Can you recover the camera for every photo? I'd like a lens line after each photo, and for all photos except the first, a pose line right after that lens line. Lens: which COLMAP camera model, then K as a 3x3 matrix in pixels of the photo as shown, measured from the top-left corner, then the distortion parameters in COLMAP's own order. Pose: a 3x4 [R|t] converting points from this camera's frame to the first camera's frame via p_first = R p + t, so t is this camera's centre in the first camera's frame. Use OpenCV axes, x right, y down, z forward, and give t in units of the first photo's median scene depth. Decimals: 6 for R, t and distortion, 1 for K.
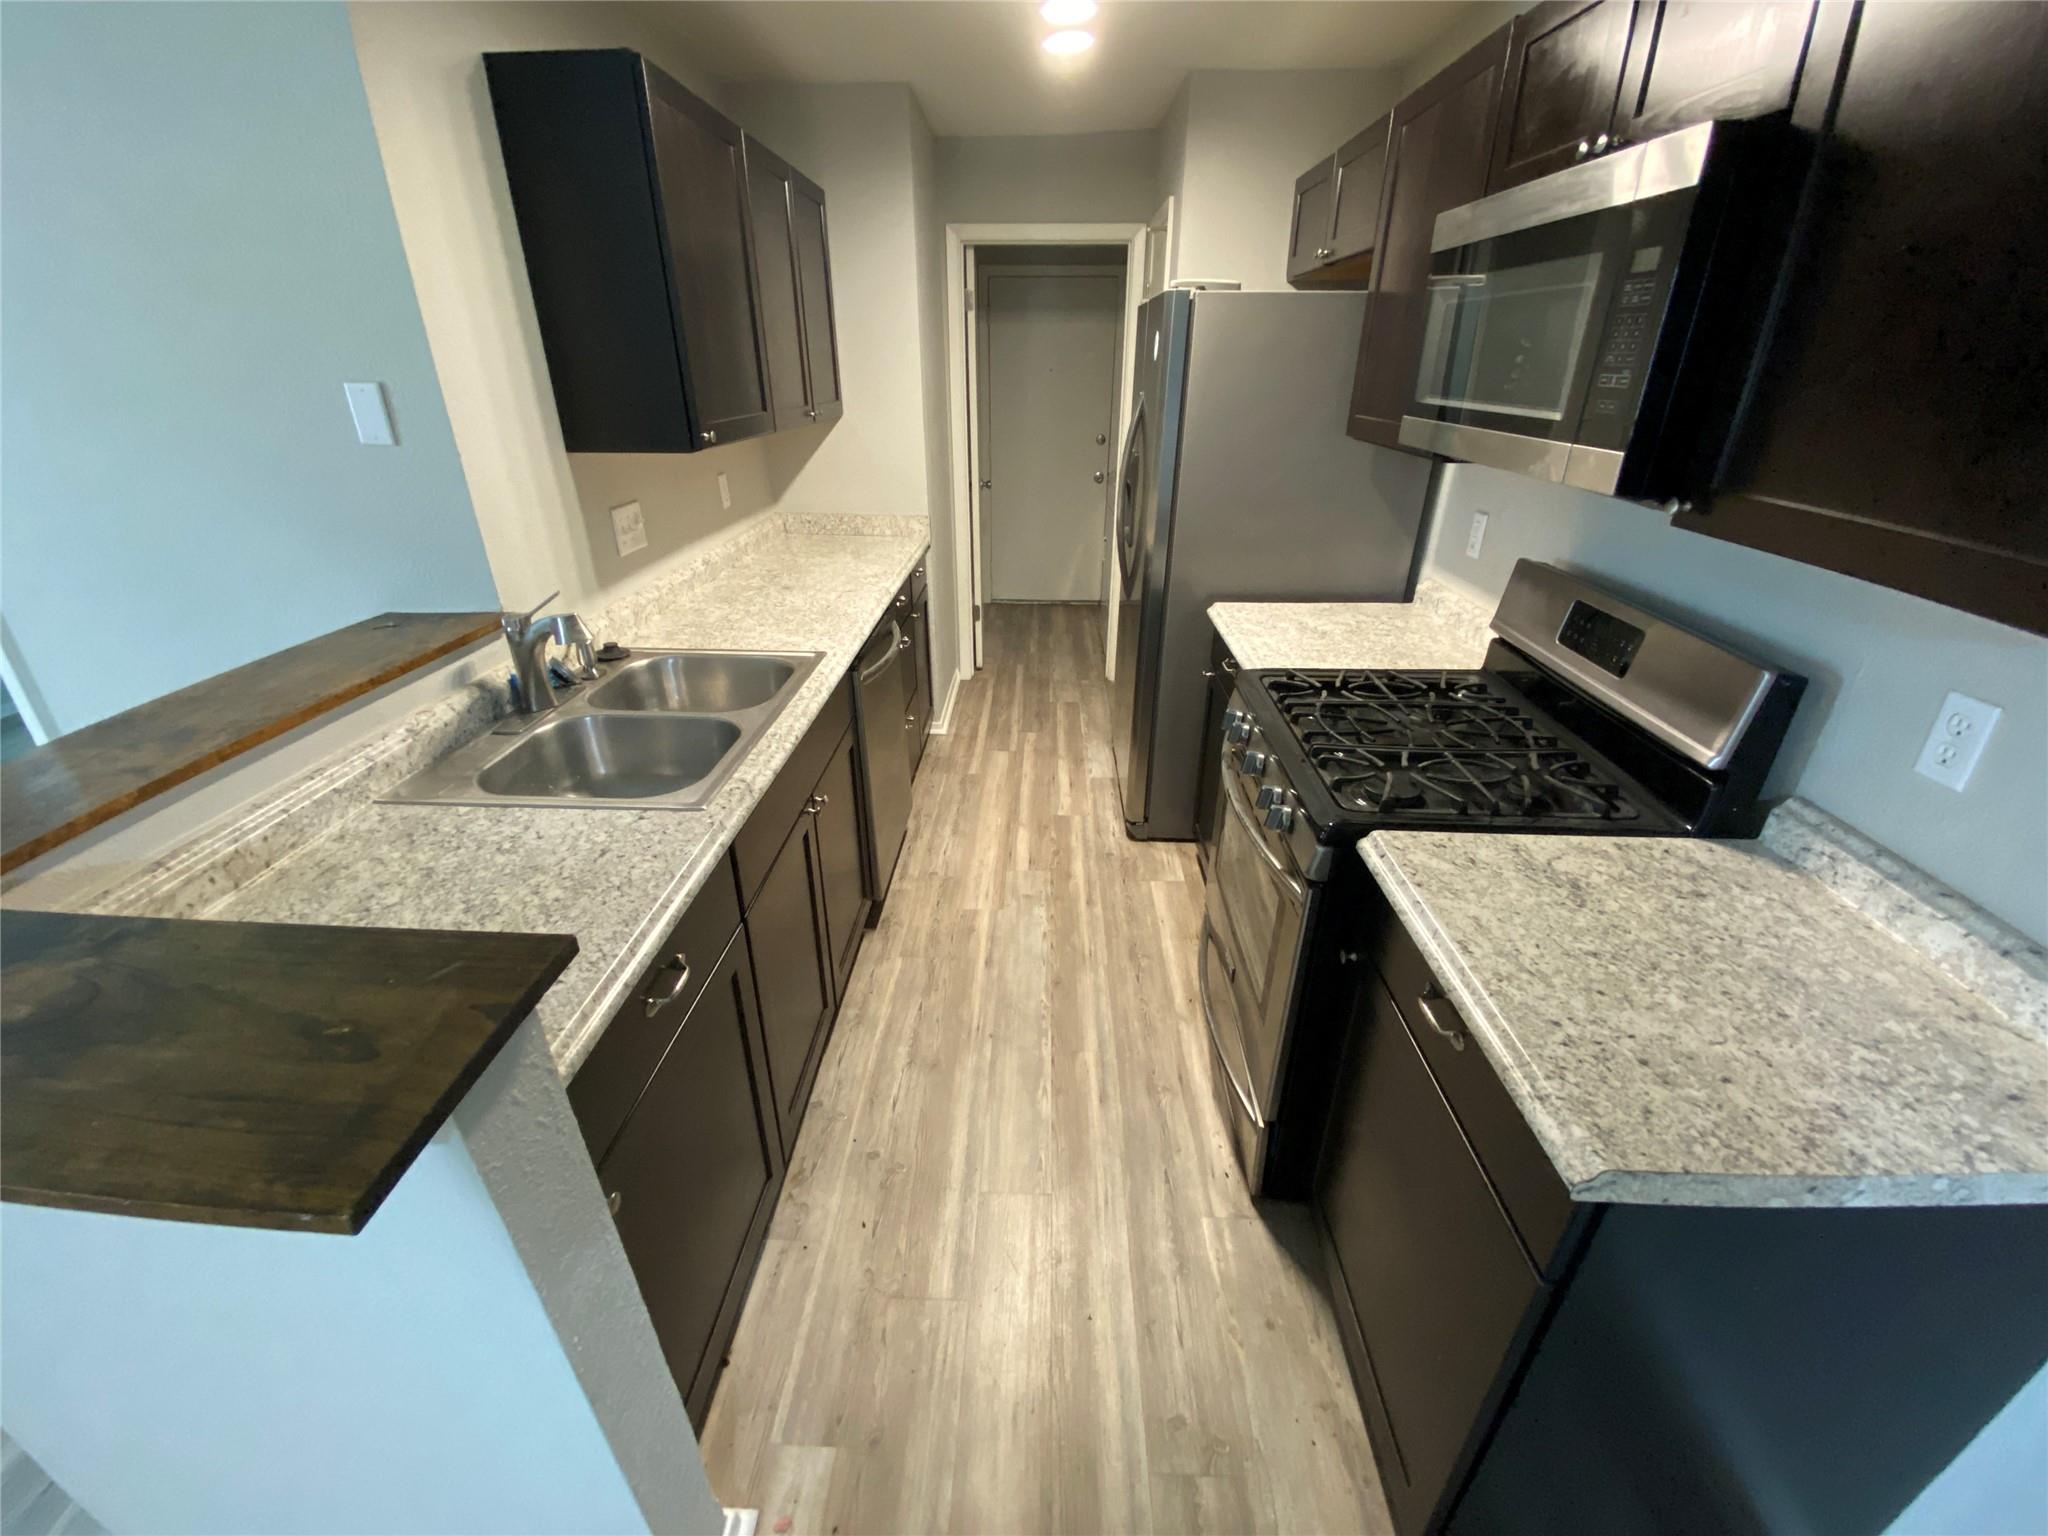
lens RADIAL K [[822.4, 0, 1012.2], [0, 822.4, 770.7], [0, 0, 1]] dist [0.018050, -0.018774]
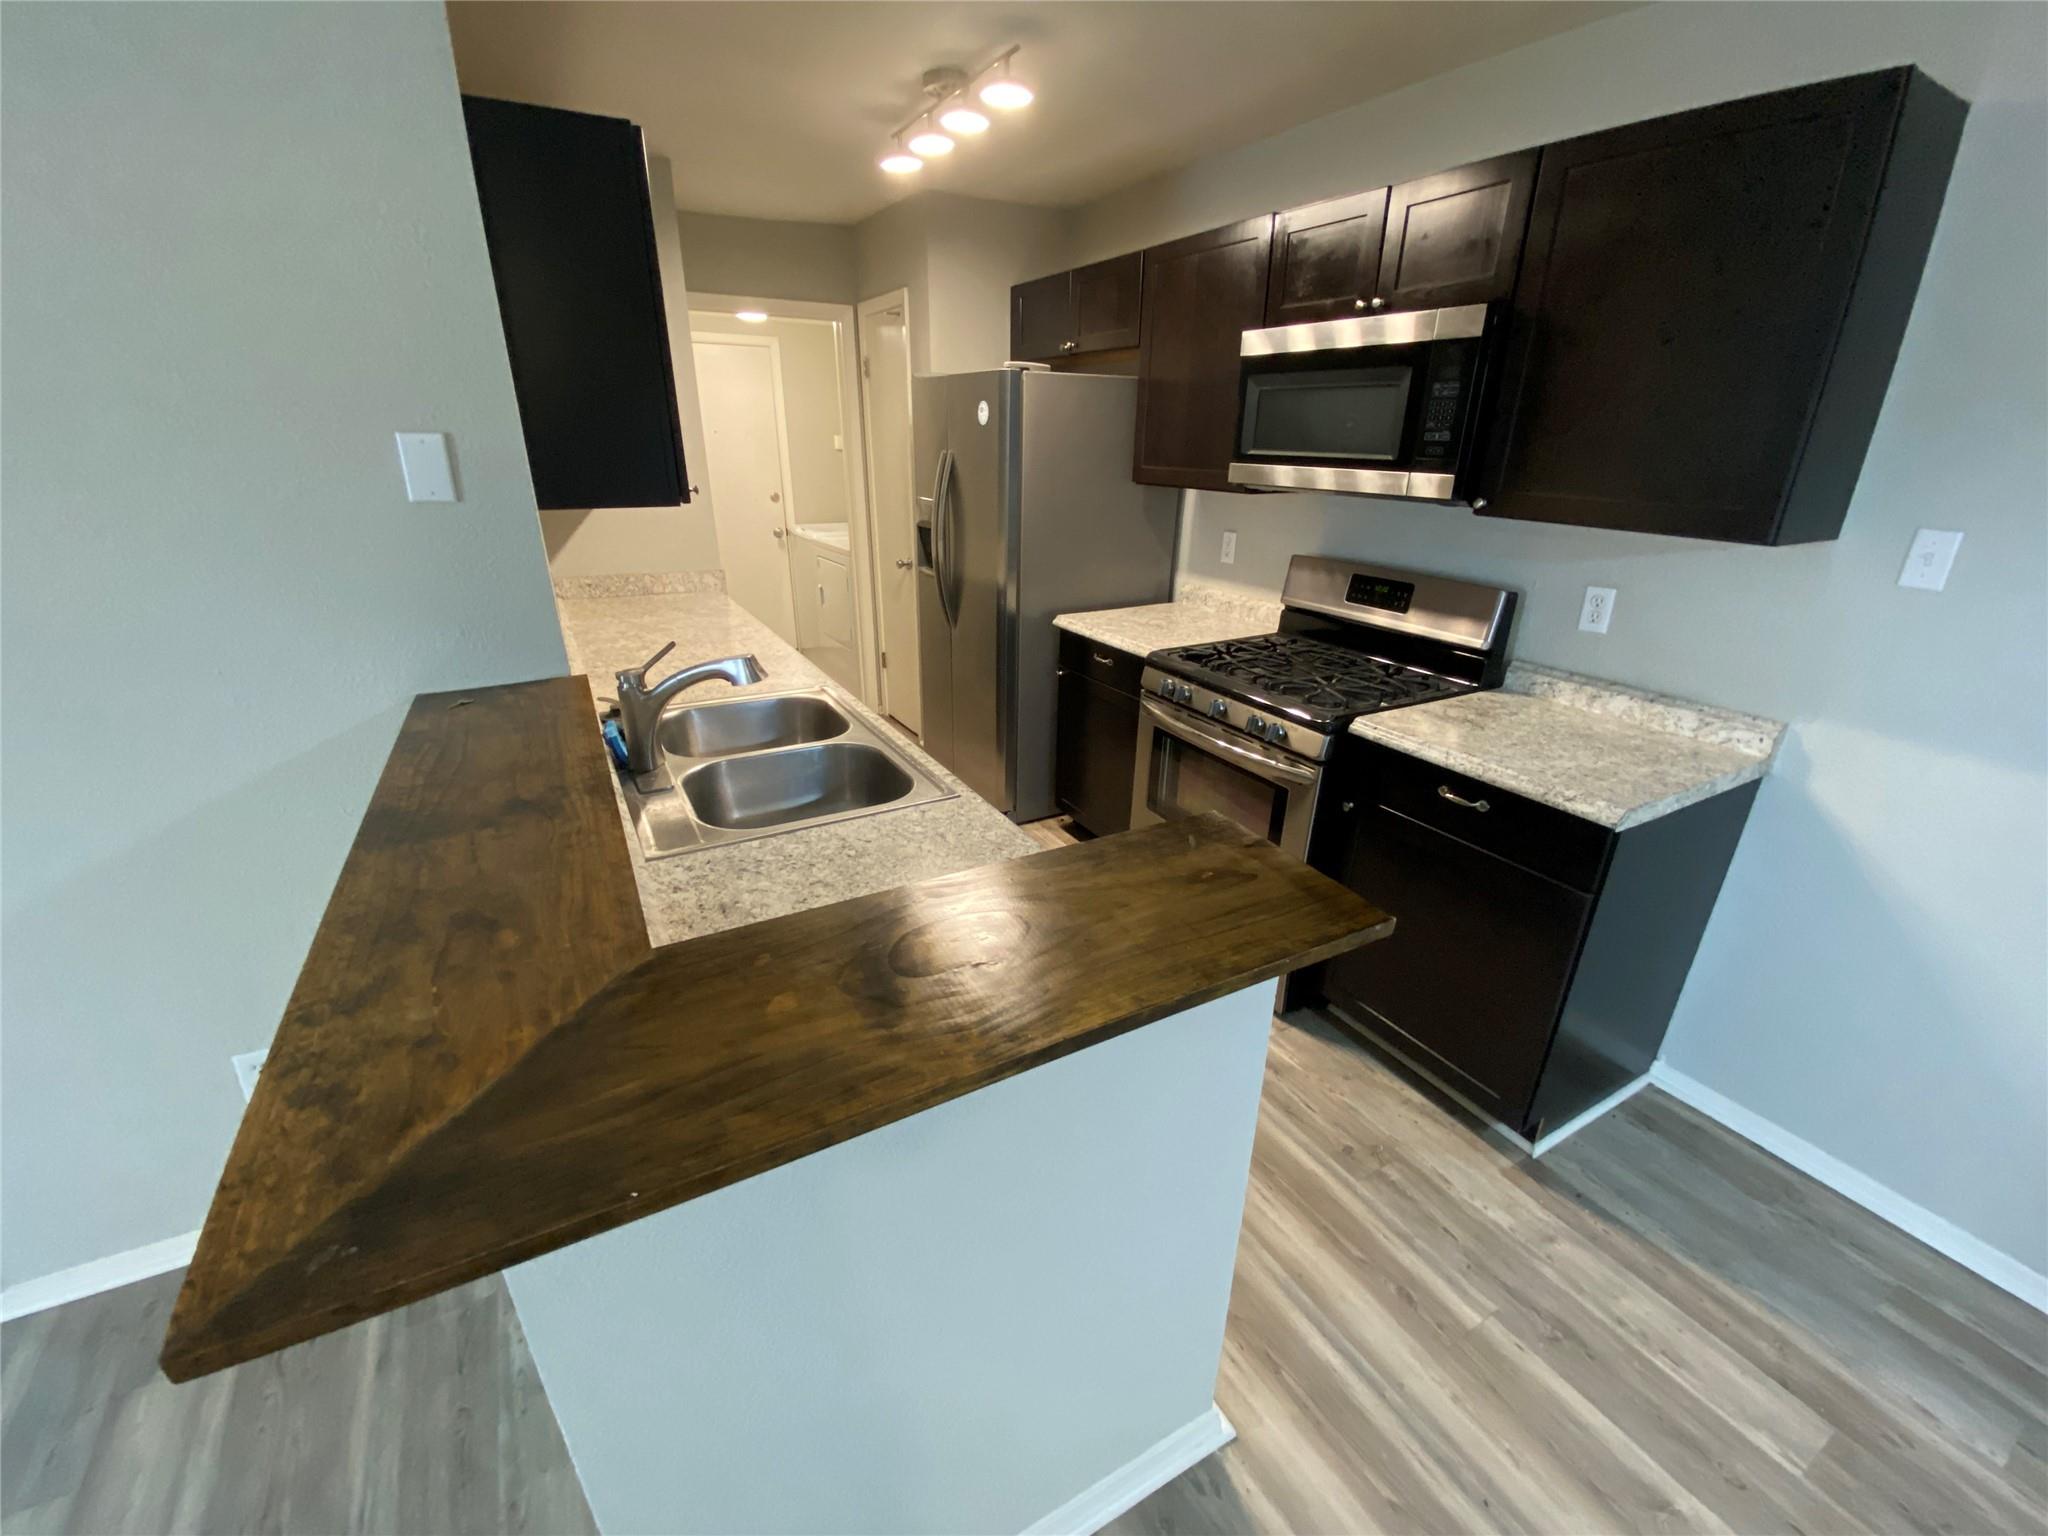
lens RADIAL K [[822.4, 0, 1012.2], [0, 822.4, 770.7], [0, 0, 1]] dist [0.018050, -0.018774]
pose [[0.854925, -0.189299, 0.482980, -0.945788], [0.219599, 0.975570, -0.006349, 0.040057], [-0.469978, 0.111490, 0.875609, -0.054095]]
